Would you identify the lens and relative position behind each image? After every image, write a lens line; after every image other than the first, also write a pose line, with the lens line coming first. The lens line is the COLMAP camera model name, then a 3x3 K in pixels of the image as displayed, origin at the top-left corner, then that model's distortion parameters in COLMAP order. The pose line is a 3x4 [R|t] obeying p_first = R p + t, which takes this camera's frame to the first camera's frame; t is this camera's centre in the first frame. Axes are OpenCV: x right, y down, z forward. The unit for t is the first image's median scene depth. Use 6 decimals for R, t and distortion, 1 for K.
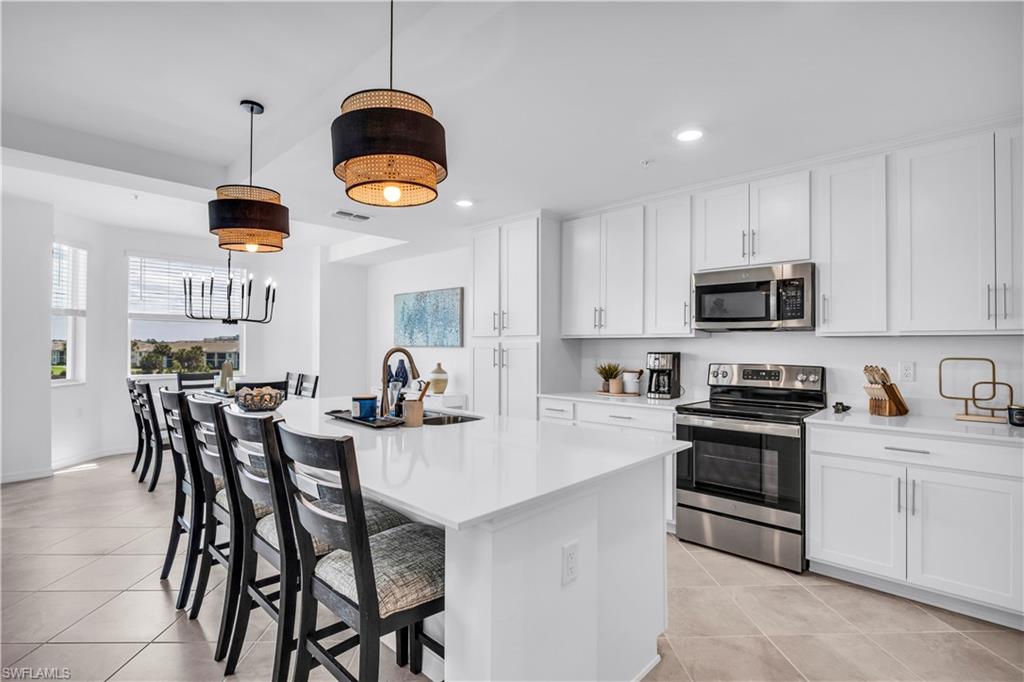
lens RADIAL K [[486.7, 0, 509.0], [0, 486.7, 340.0], [0, 0, 1]] dist [-0.000824, 0.000023]
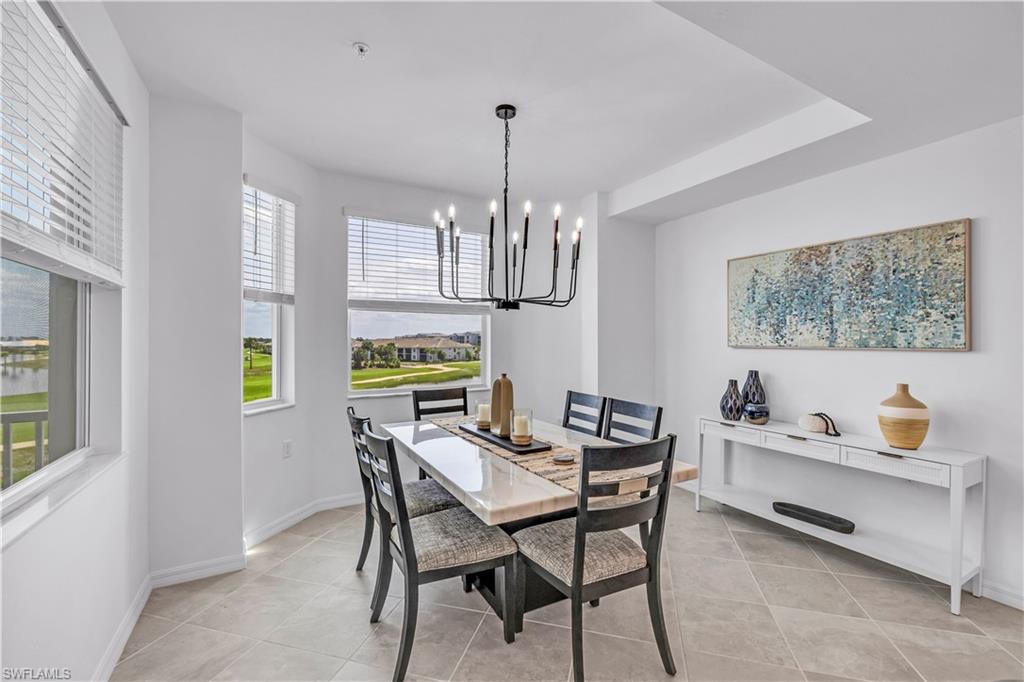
lens RADIAL K [[439.4, 0, 513.1], [0, 439.4, 339.8], [0, 0, 1]] dist [0.009782, -0.001032]
pose [[0.955750, -0.004929, -0.294138, -0.376250], [0.007046, 0.999956, 0.006140, -0.001265], [0.294095, -0.007941, 0.955743, 0.472921]]
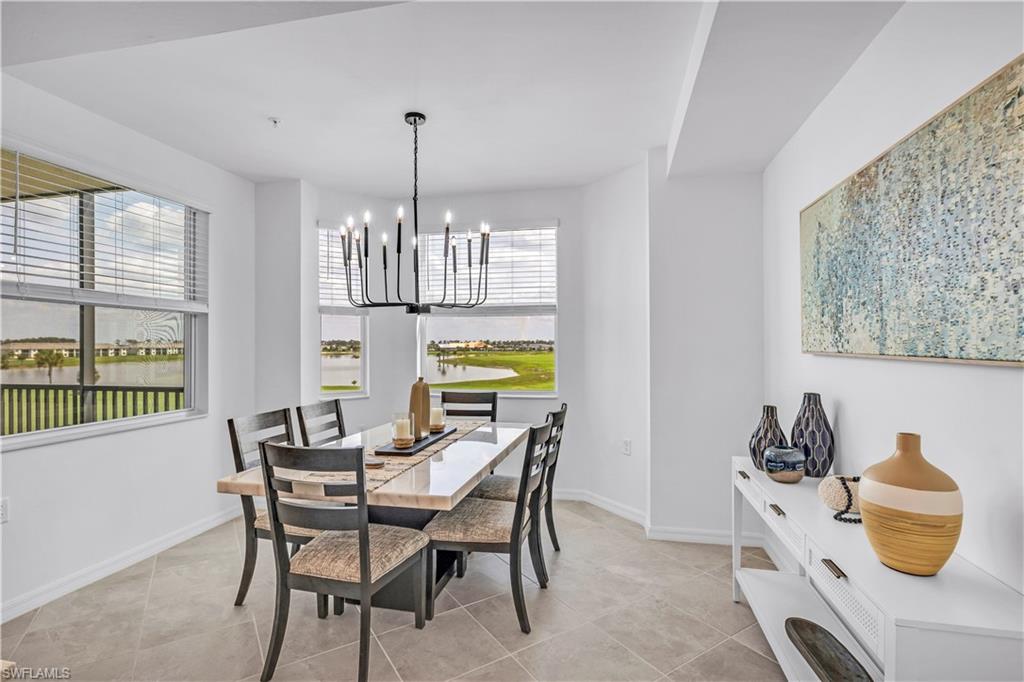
lens RADIAL K [[486.7, 0, 518.3], [0, 486.7, 341.0], [0, 0, 1]] dist [-0.000824, 0.000023]
pose [[0.527212, -0.011096, -0.849662, -0.045832], [0.015476, 0.999874, -0.003455, 0.001866], [0.849593, -0.011328, 0.527317, 0.721034]]
